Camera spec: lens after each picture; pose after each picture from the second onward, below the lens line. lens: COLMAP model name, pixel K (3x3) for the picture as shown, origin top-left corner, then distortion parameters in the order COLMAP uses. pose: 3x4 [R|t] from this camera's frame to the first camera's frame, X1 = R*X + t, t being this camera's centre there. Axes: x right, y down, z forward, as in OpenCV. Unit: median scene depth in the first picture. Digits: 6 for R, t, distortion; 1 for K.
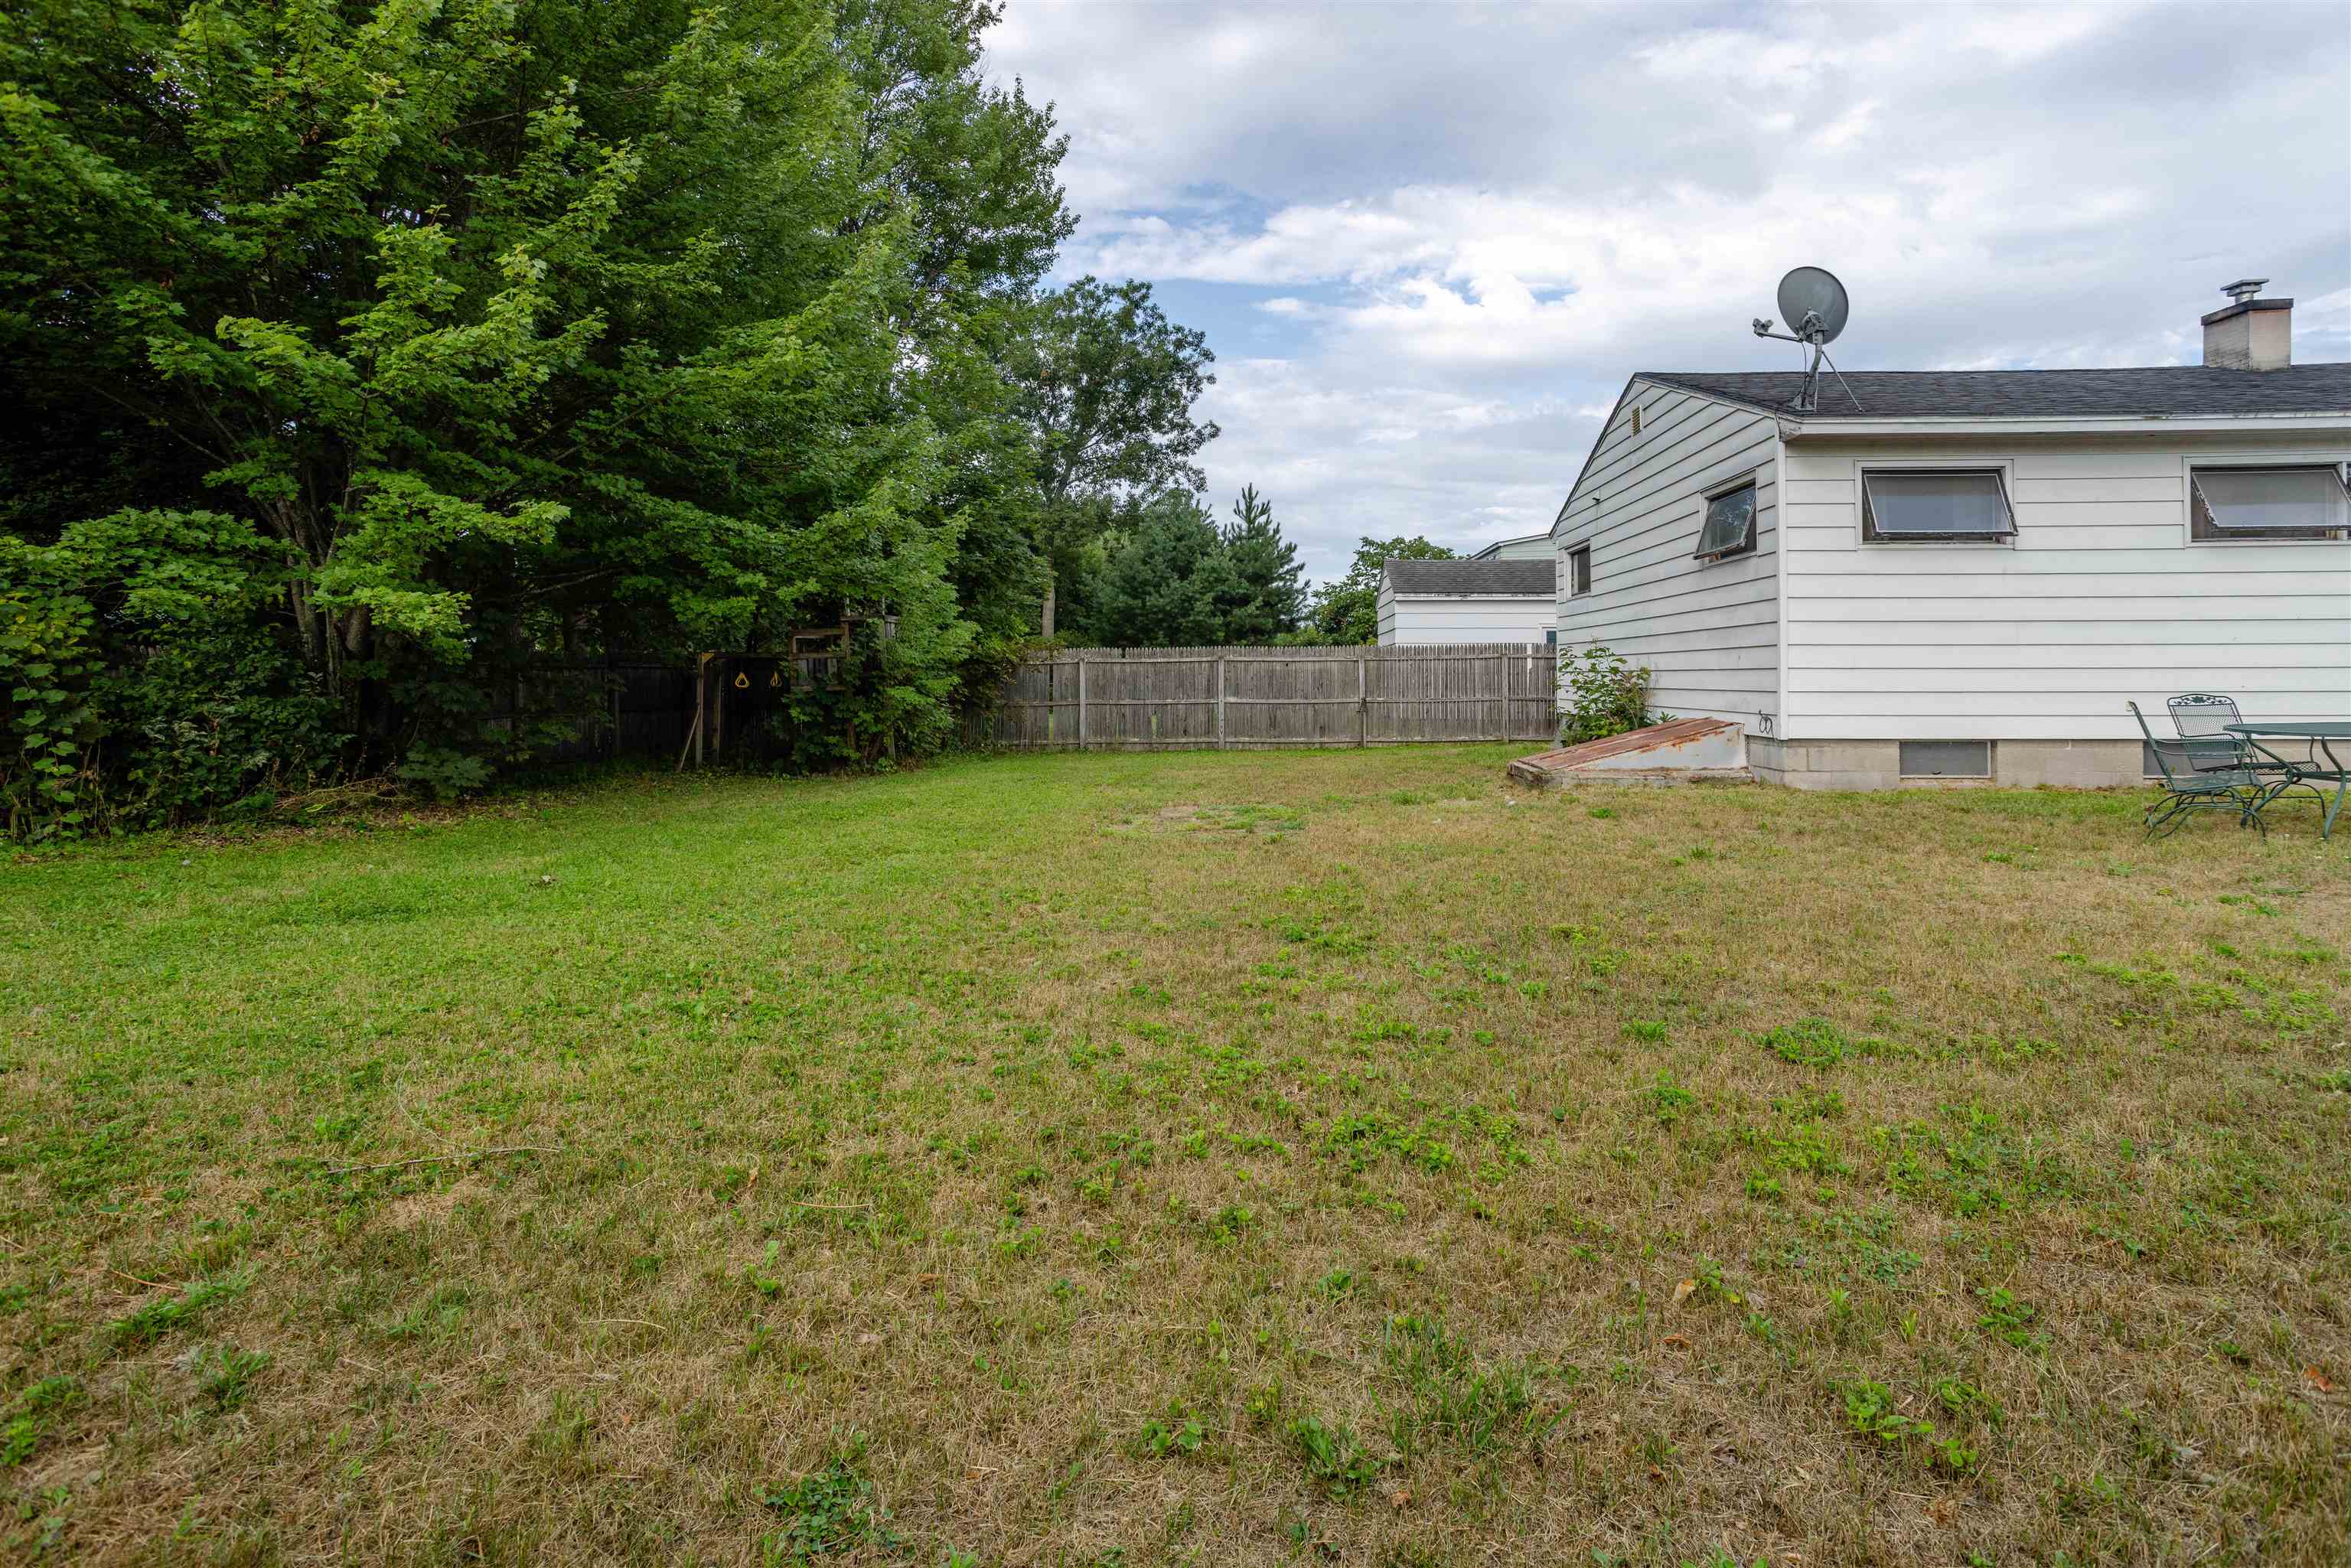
lens RADIAL K [[1177.5, 0, 1177.7], [0, 1177.5, 671.9], [0, 0, 1]] dist [-0.000238, 0.000092]
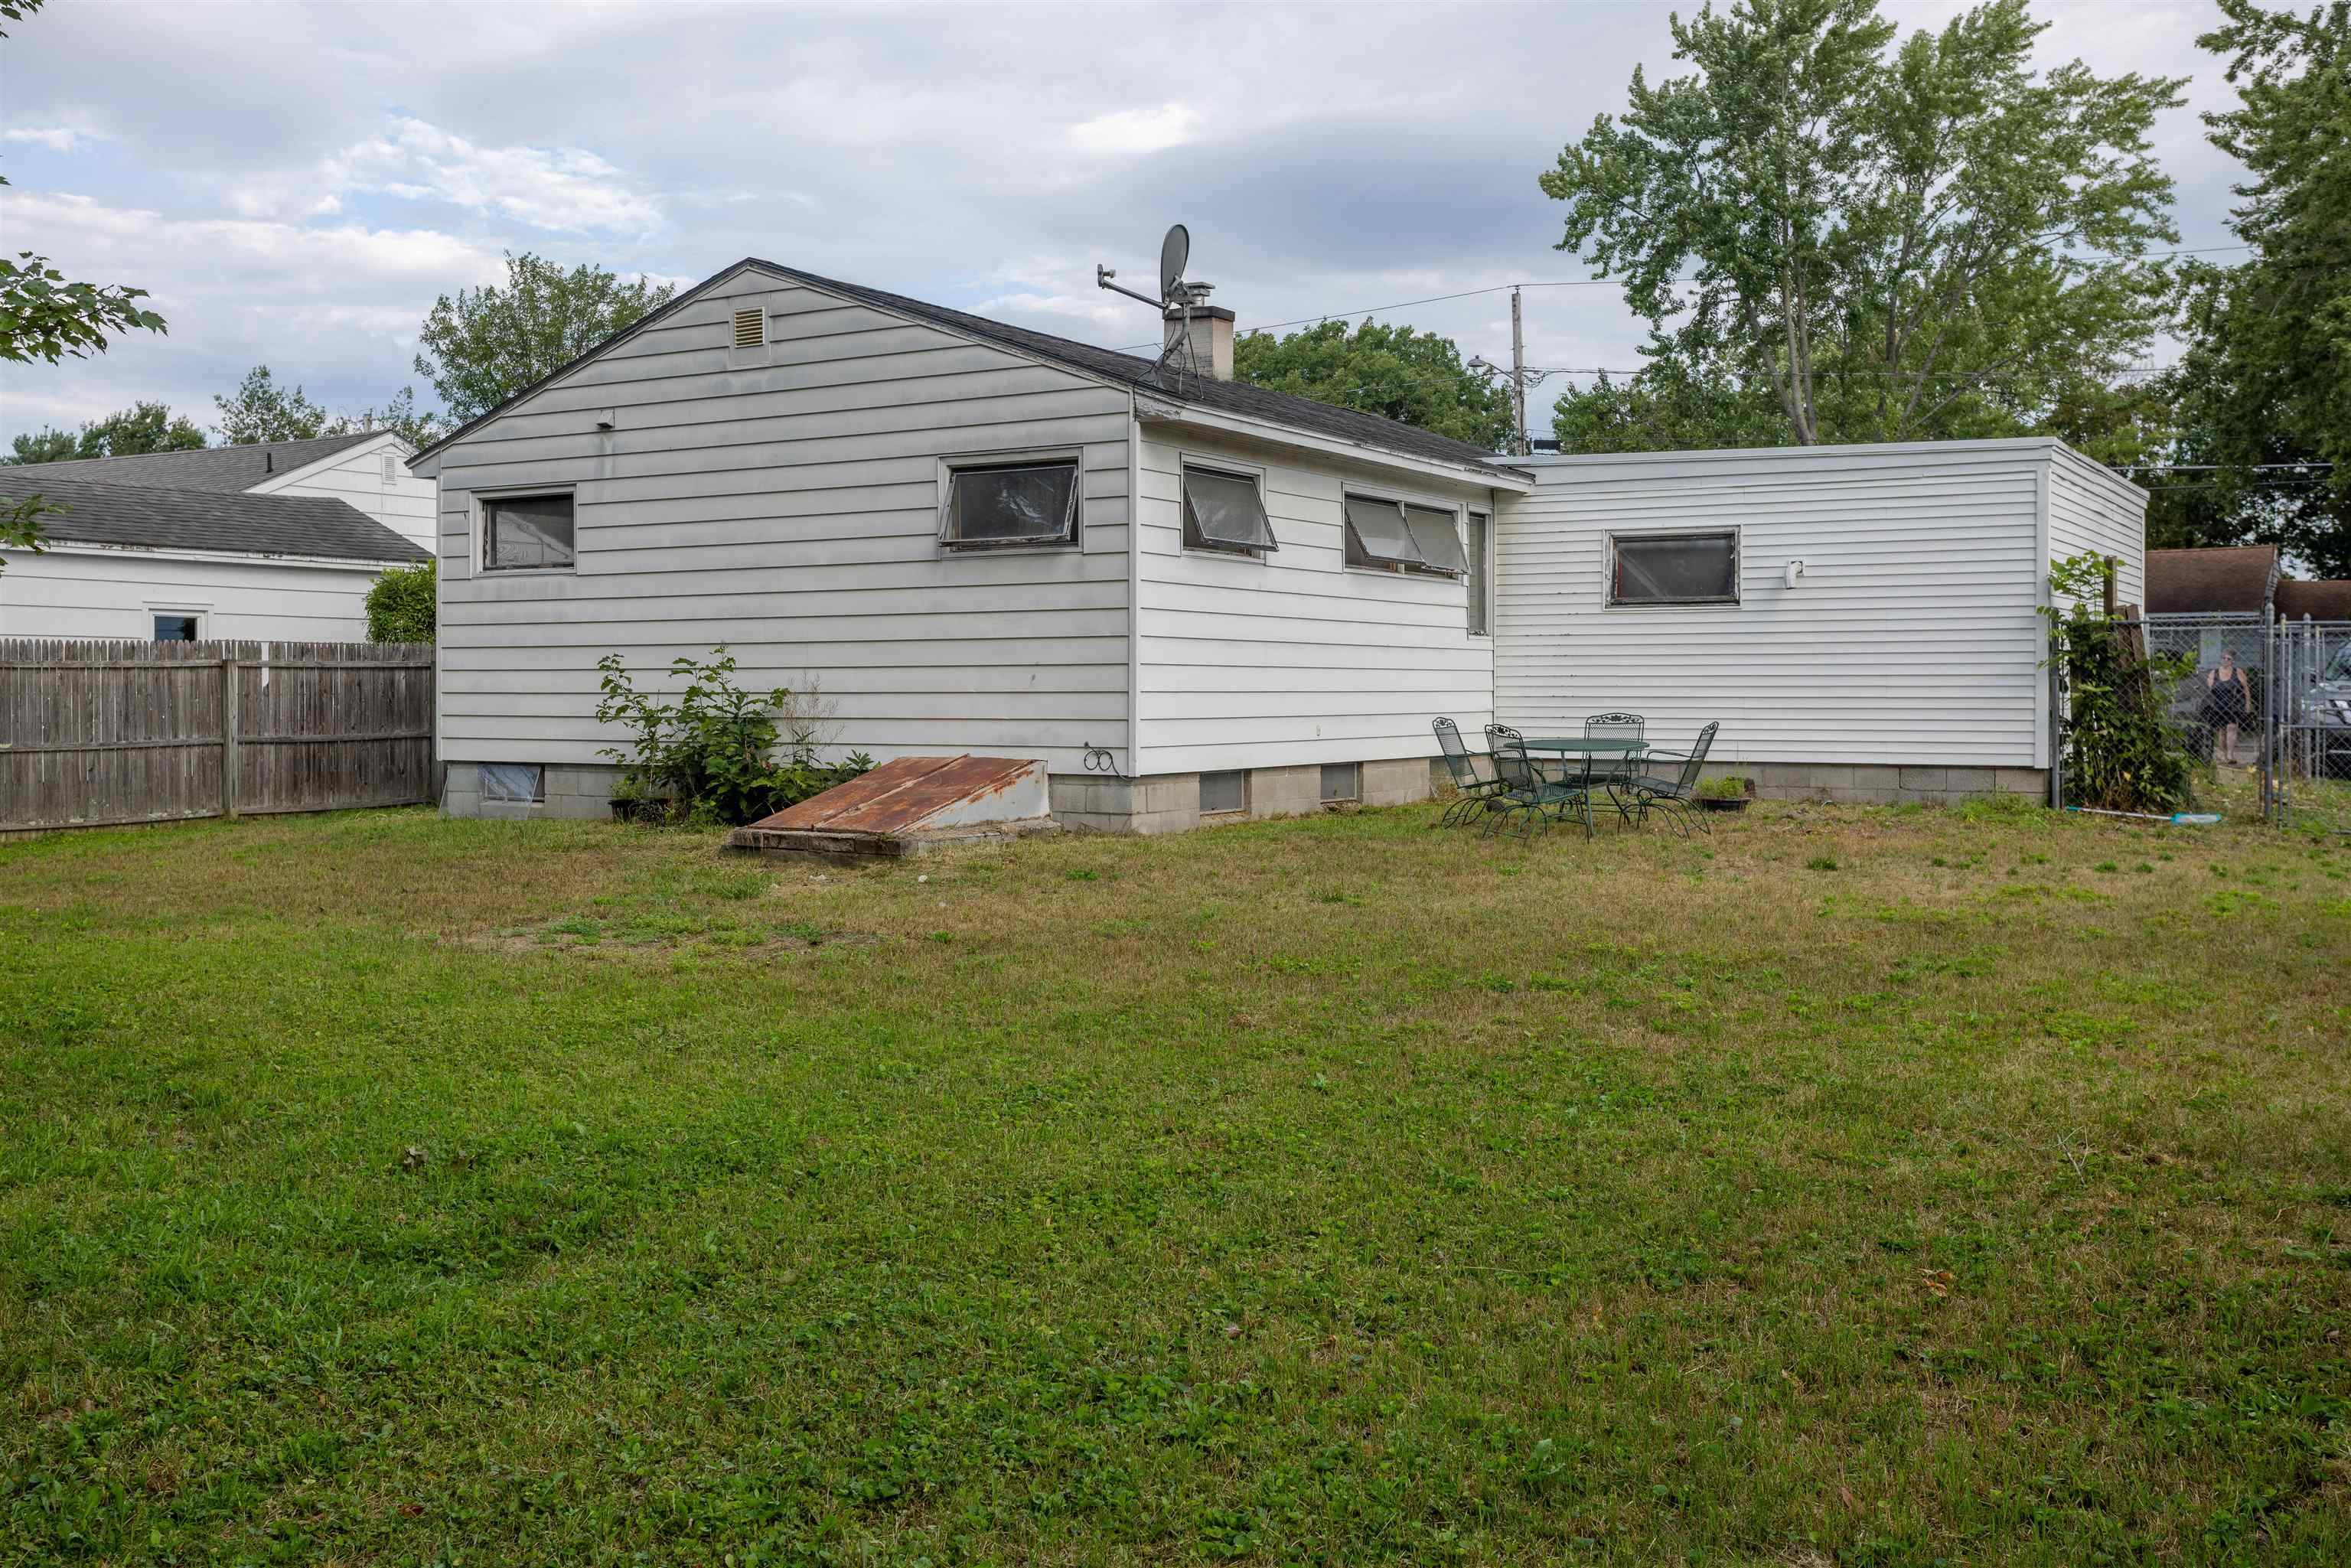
lens RADIAL K [[2144.6, 0, 1177.1], [0, 2144.6, 778.7], [0, 0, 1]] dist [0.050353, 0.019287]
pose [[0.463859, -0.035185, 0.885210, -0.830687], [-0.002045, 0.999166, 0.040787, -0.003485], [-0.885906, -0.020730, 0.463400, 0.262683]]
